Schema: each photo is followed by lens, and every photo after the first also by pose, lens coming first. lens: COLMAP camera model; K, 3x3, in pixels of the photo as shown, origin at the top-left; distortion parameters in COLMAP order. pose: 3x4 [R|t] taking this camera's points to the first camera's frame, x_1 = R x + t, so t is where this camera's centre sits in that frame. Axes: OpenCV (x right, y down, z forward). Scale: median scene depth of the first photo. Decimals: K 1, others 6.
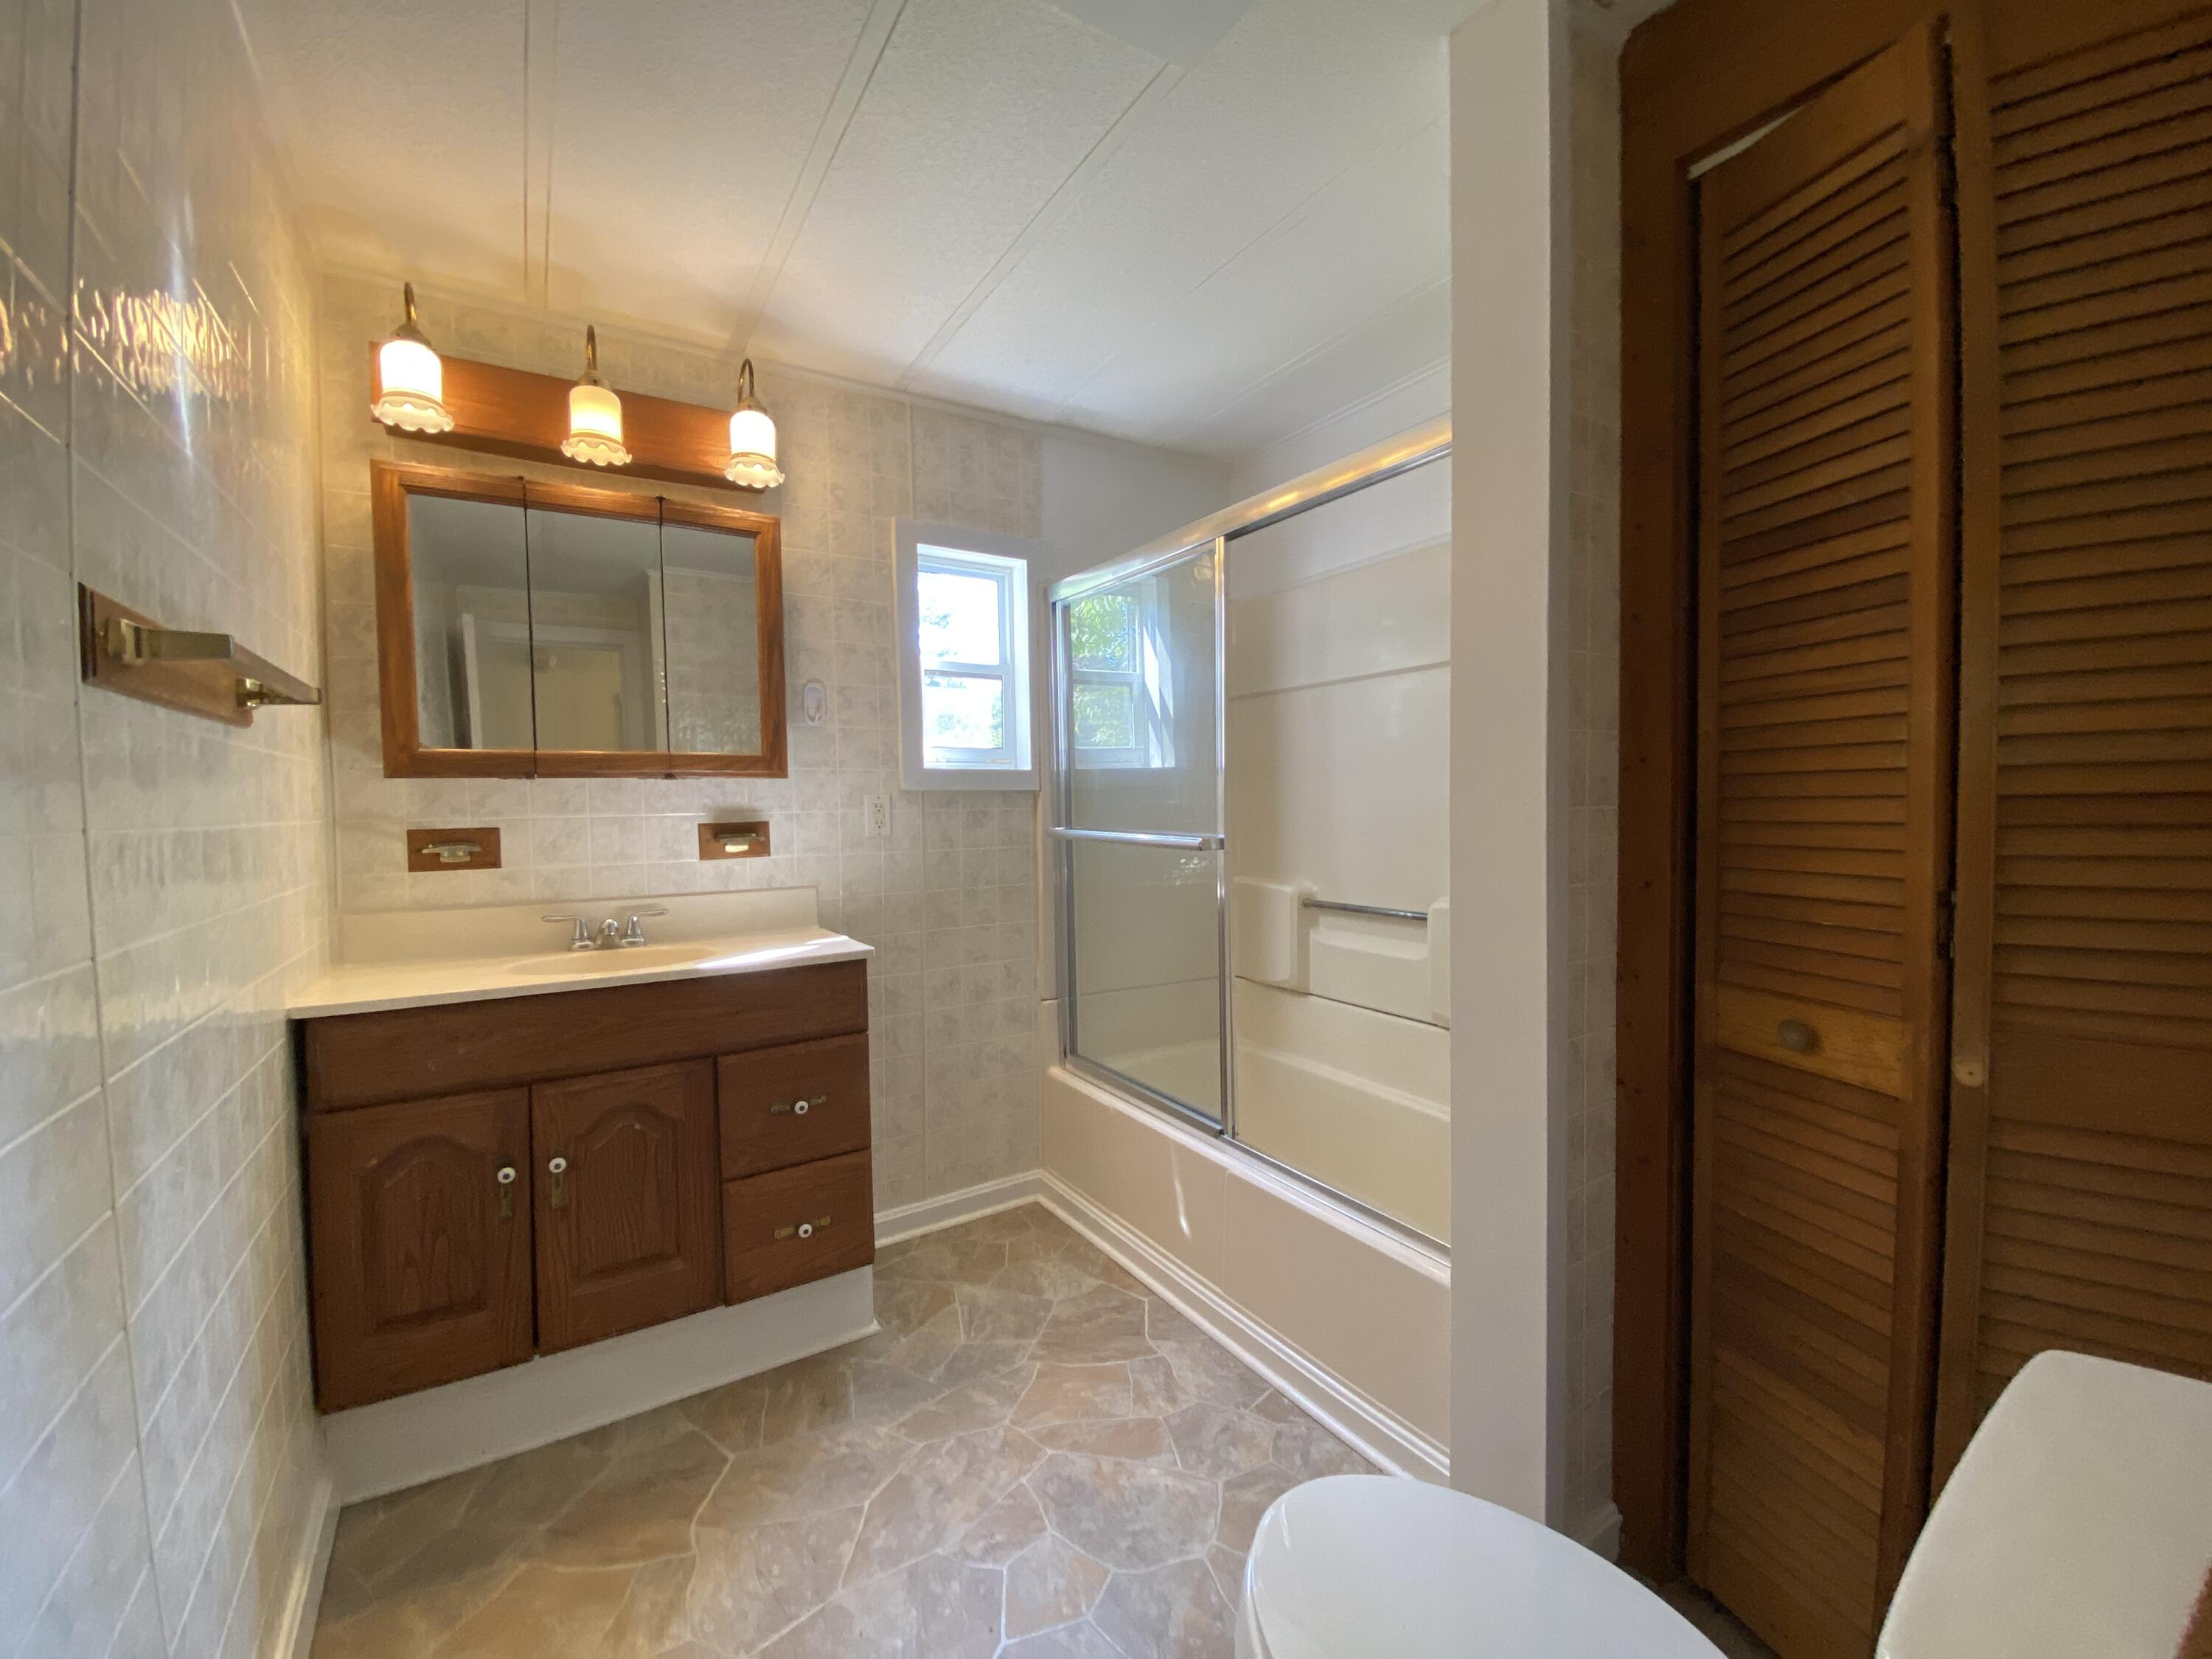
lens RADIAL K [[906.0, 0, 1108.1], [0, 906.0, 833.9], [0, 0, 1]] dist [0.028254, -0.023275]
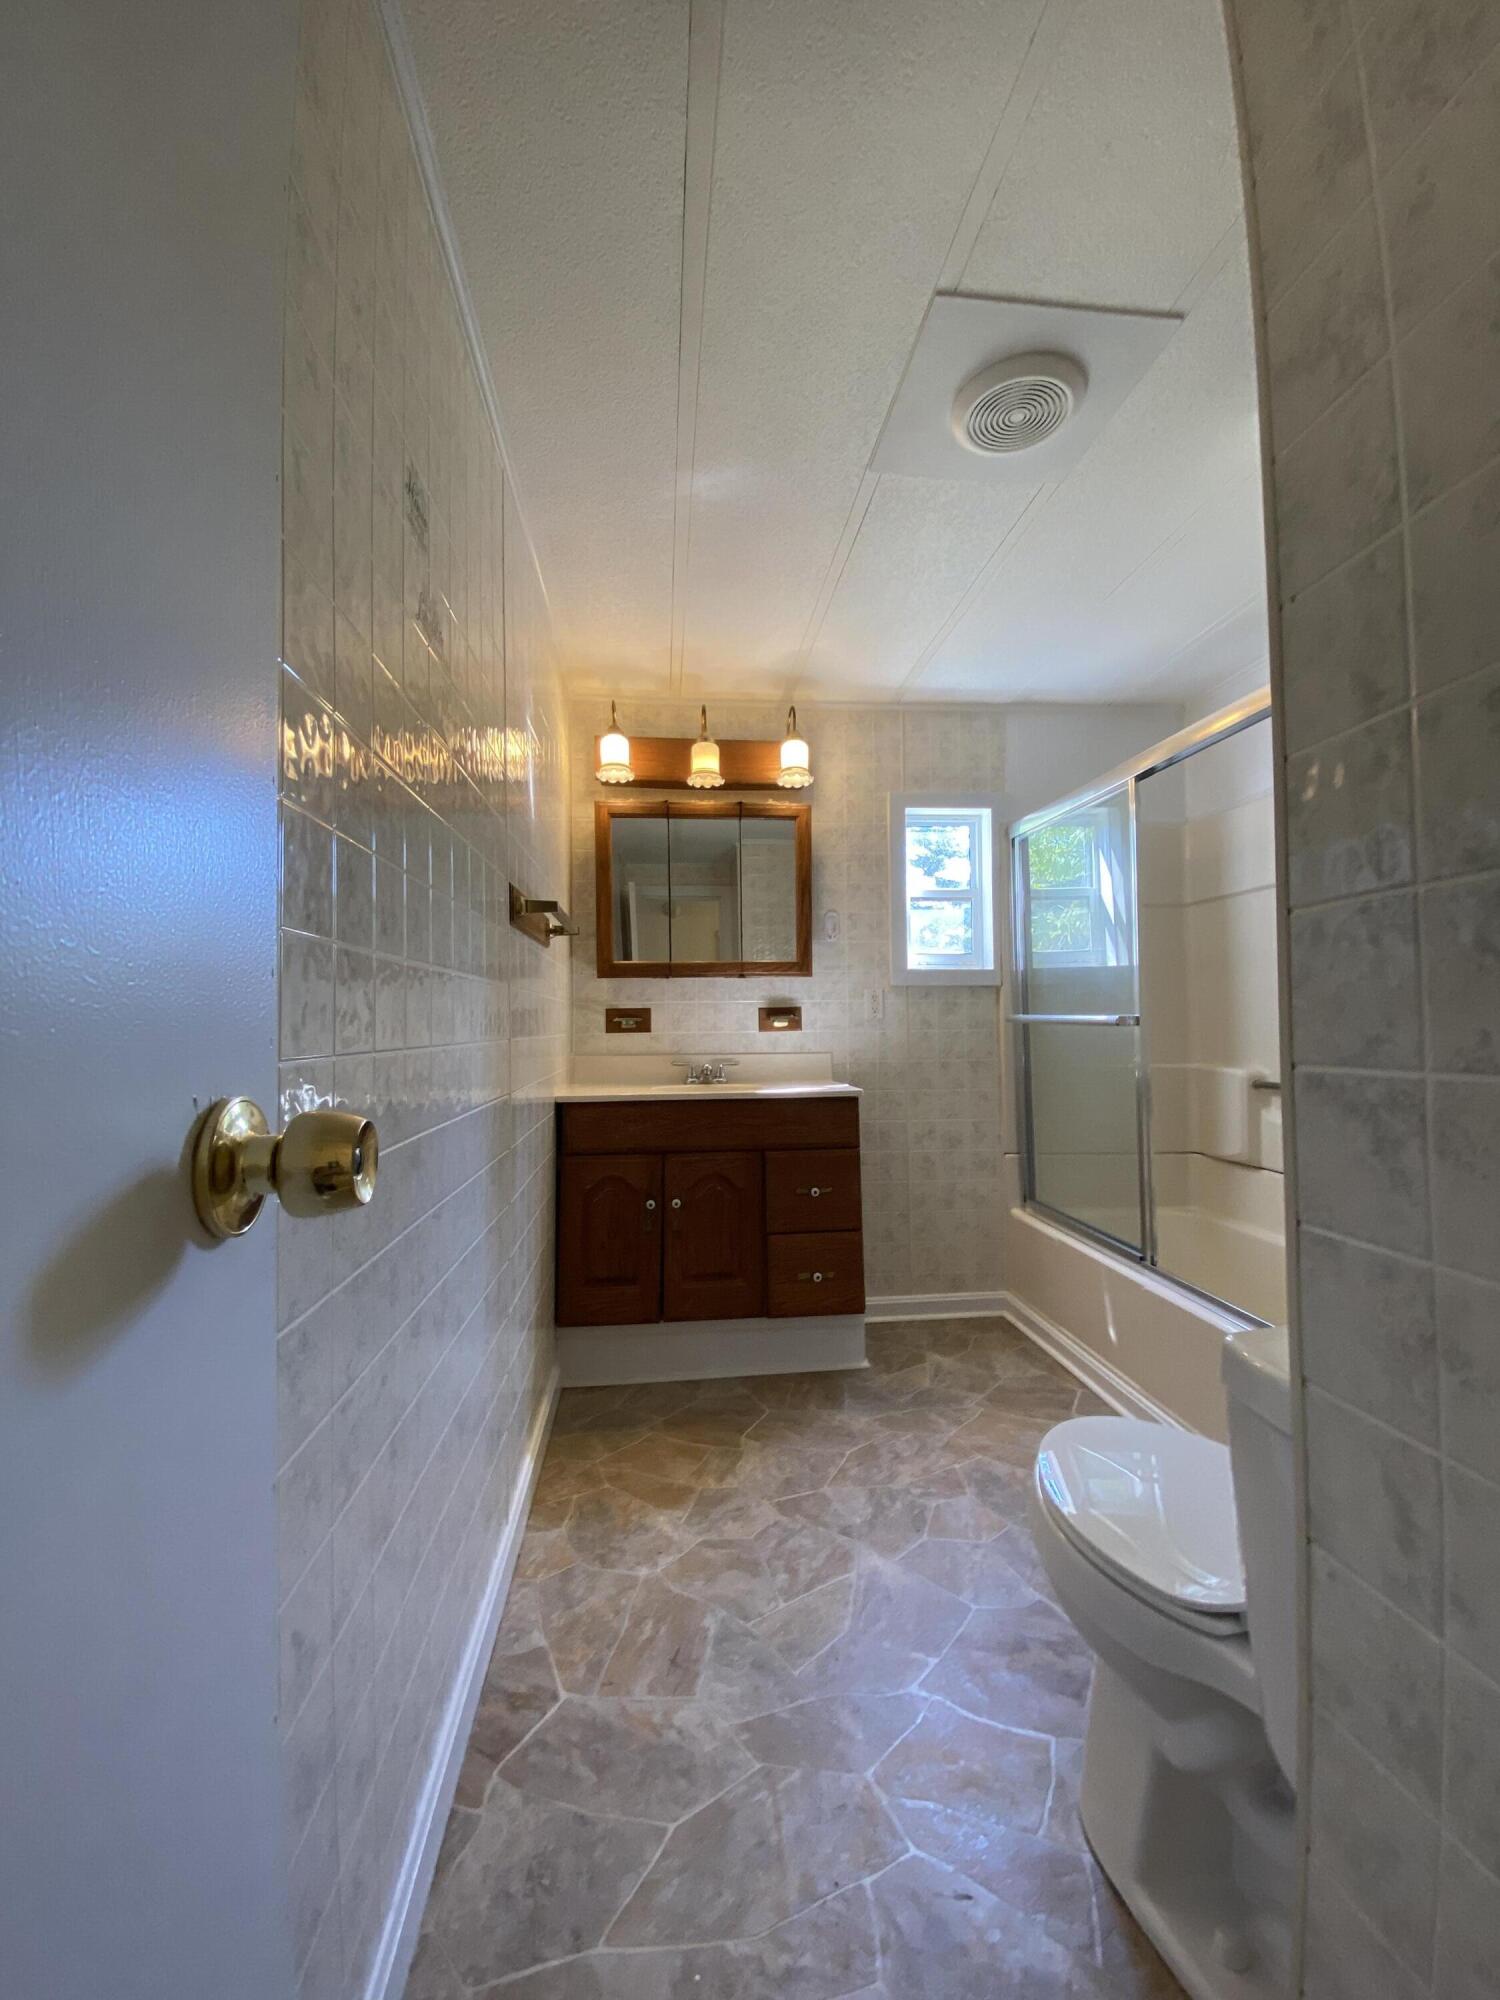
lens RADIAL K [[819.2, 0, 750.0], [0, 819.2, 1000.0], [0, 0, 1]] dist [0.028254, -0.023275]
pose [[0.897444, -0.010254, -0.441008, 0.149098], [-0.016590, 0.998238, -0.056971, 0.056255], [0.440816, 0.058445, 0.895693, -0.247685]]
